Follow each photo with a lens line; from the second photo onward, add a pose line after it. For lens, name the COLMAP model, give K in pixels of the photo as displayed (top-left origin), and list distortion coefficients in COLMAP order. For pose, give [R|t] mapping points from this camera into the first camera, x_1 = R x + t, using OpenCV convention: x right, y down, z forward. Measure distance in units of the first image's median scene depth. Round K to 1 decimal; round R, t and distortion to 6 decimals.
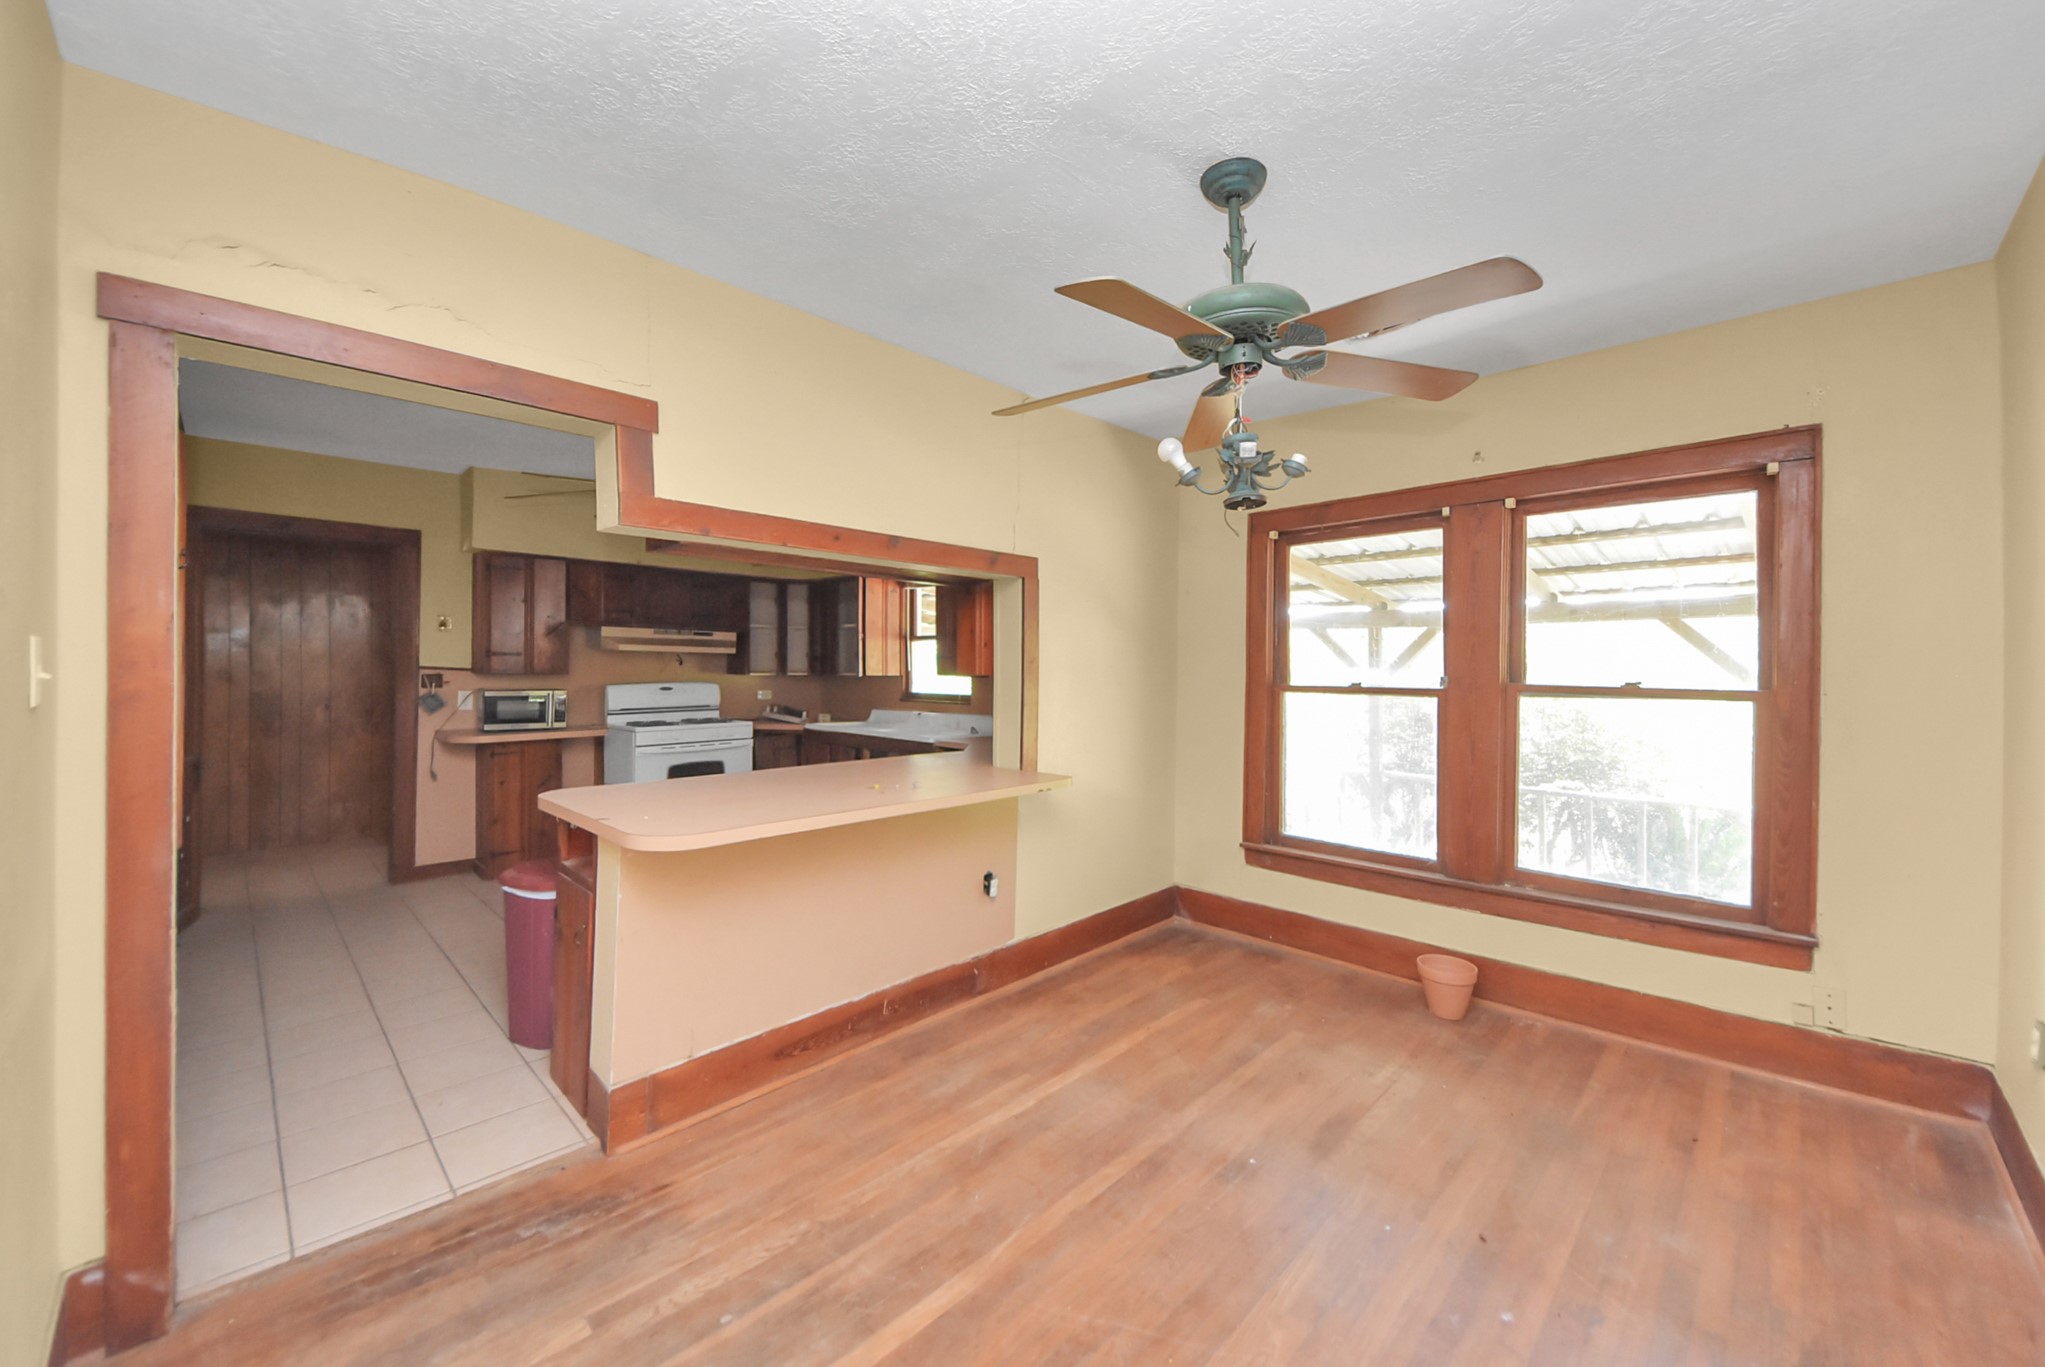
lens RADIAL K [[769.7, 0, 1052.5], [0, 769.7, 660.2], [0, 0, 1]] dist [0.026287, -0.017177]
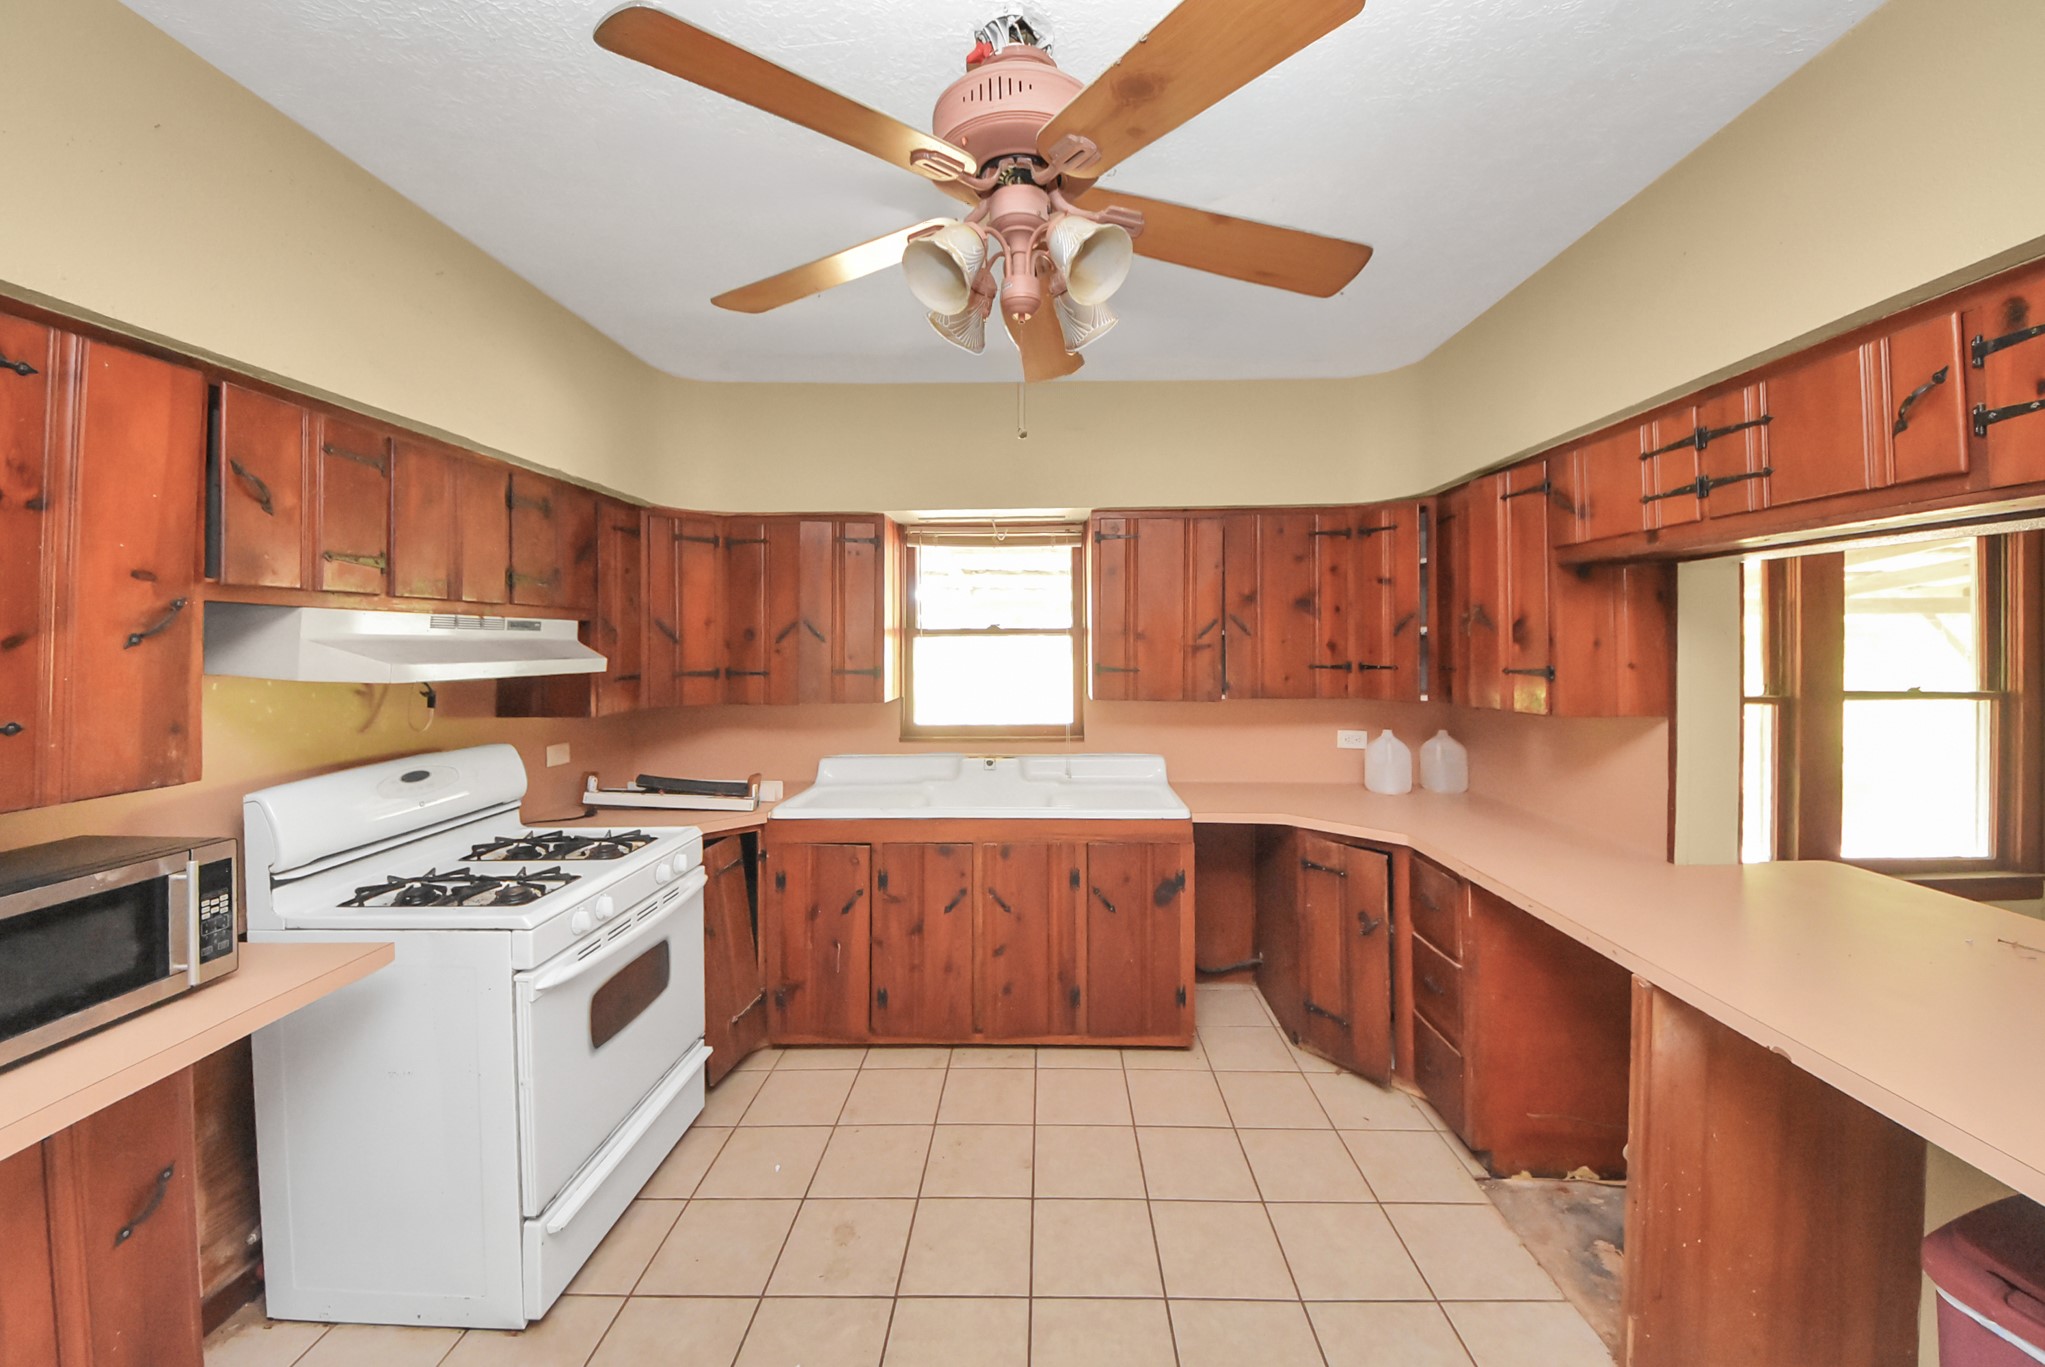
lens RADIAL K [[764.6, 0, 1037.5], [0, 764.6, 644.5], [0, 0, 1]] dist [0.062003, -0.032959]
pose [[0.734520, -0.012763, 0.678467, -0.928124], [0.002155, 0.999862, 0.016476, -0.051948], [-0.678583, -0.010640, 0.734446, 0.935858]]
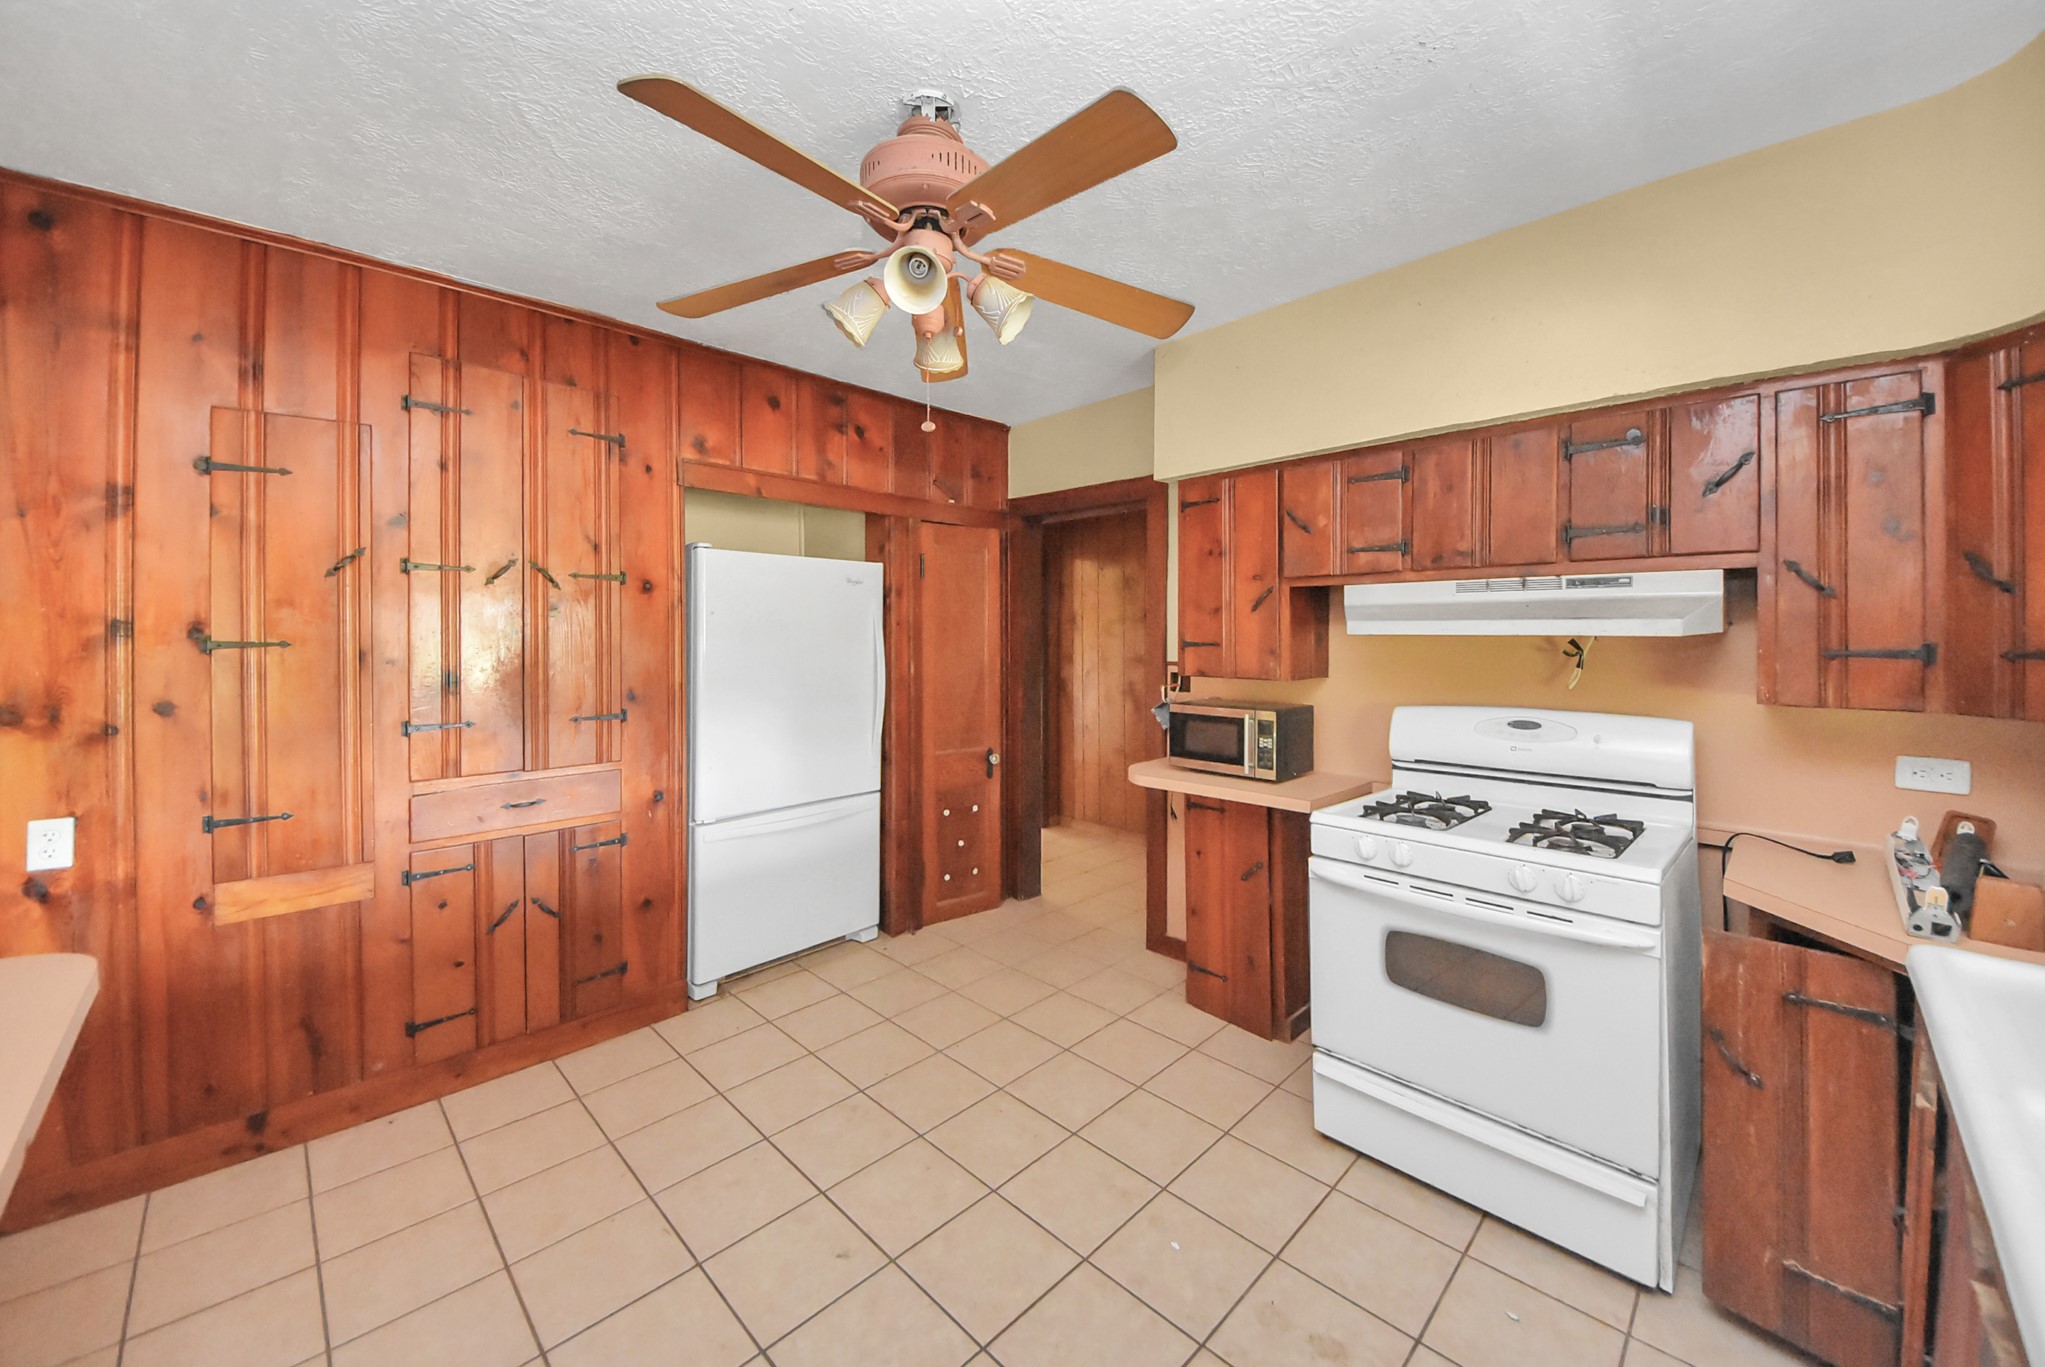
lens RADIAL K [[744.1, 0, 1030.2], [0, 744.1, 641.8], [0, 0, 1]] dist [0.015418, -0.015350]
pose [[-0.023834, 0.001164, -0.999715, -0.181624], [0.006690, 0.999977, 0.001005, -0.014543], [0.999694, -0.006664, -0.023841, 1.313425]]
